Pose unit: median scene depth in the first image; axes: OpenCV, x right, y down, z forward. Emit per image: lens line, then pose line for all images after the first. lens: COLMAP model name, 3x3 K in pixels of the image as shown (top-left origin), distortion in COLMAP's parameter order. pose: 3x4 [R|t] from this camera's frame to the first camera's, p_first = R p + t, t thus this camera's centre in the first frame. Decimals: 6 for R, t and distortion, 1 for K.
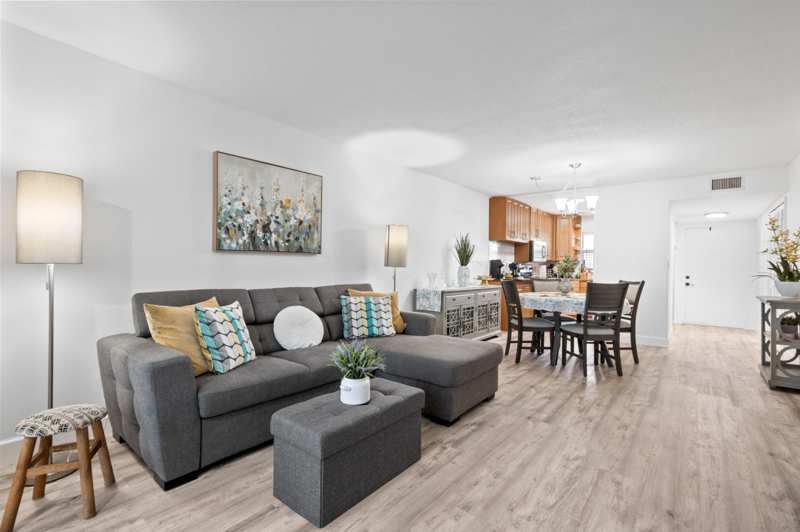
lens RADIAL K [[372.4, 0, 400.0], [0, 372.4, 266.0], [0, 0, 1]] dist [0.001594, 0.000355]
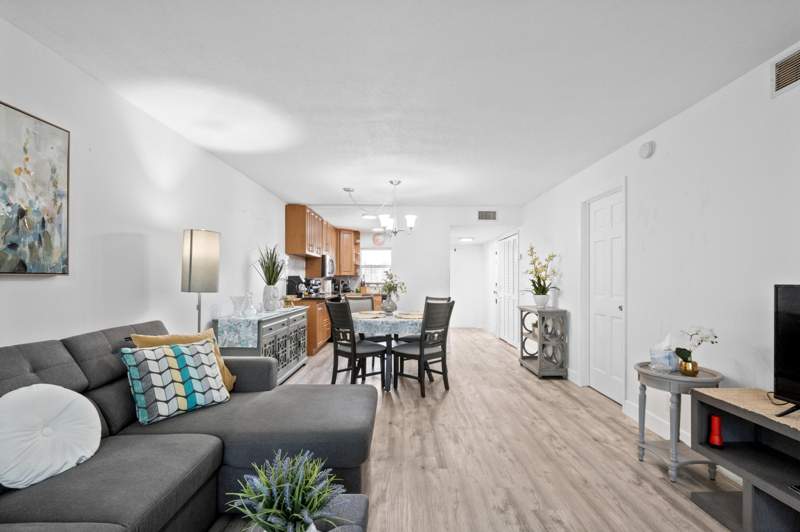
lens RADIAL K [[374.4, 0, 401.3], [0, 374.4, 277.9], [0, 0, 1]] dist [0.000368, 0.000077]
pose [[0.777184, -0.008106, 0.629221, -0.142875], [0.005391, 0.999966, 0.006224, -0.023099], [-0.629250, -0.001445, 0.777201, 0.217618]]
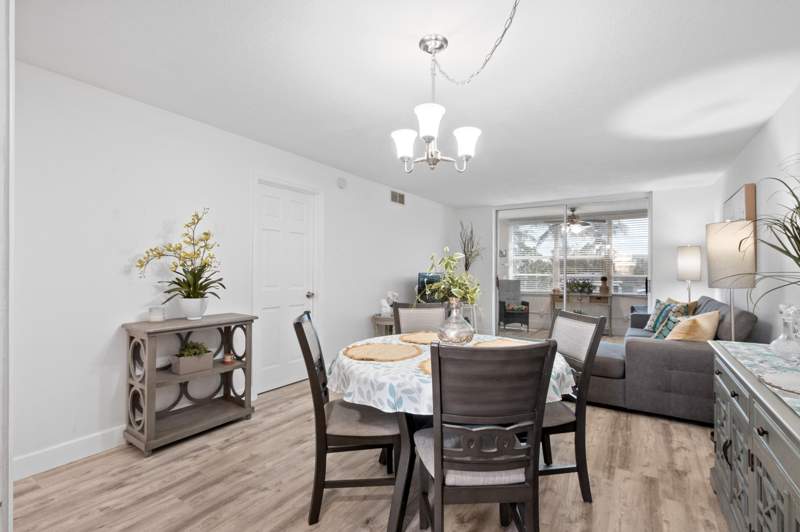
lens RADIAL K [[372.4, 0, 400.0], [0, 372.4, 266.0], [0, 0, 1]] dist [0.001594, 0.000355]
pose [[-0.993969, -0.019195, -0.107967, 0.552233], [-0.017972, 0.999763, -0.012294, -0.015081], [0.108177, -0.010279, -0.994078, 1.411956]]
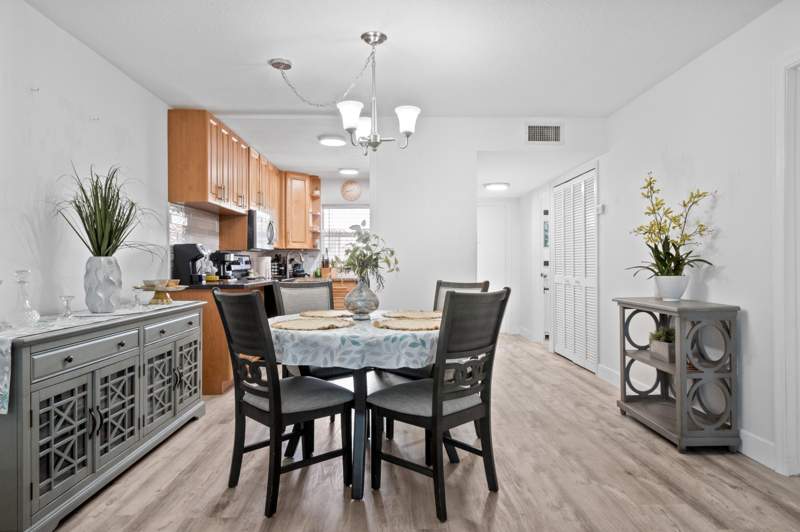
lens RADIAL K [[484.4, 0, 400.0], [0, 484.4, 266.0], [0, 0, 1]] dist [-0.002366, -0.000260]
pose [[0.762468, -0.017531, 0.646788, 0.099409], [0.009855, 0.999832, 0.015483, 0.005499], [-0.646951, -0.005431, 0.762512, 0.515442]]
